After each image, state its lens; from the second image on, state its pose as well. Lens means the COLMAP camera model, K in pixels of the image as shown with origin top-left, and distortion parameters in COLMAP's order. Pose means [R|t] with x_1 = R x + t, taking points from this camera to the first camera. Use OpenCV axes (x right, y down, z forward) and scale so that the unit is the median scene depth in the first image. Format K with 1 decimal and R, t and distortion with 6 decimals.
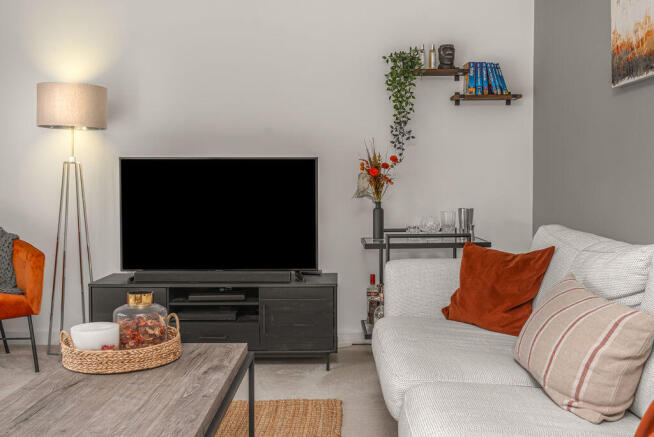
lens RADIAL K [[626.3, 0, 326.7], [0, 626.3, 219.4], [0, 0, 1]] dist [0.027154, 0.000000]
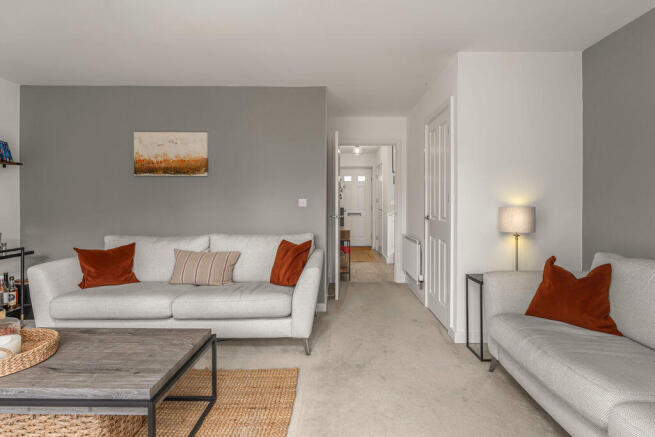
lens RADIAL K [[313.1, 0, 327.0], [0, 313.1, 213.9], [0, 0, 1]] dist [0.005189, -0.000038]
pose [[-0.002856, -0.014472, 0.999891, -1.024381], [0.069409, 0.997481, 0.014636, -0.036380], [-0.997584, 0.069443, -0.001844, 0.370444]]
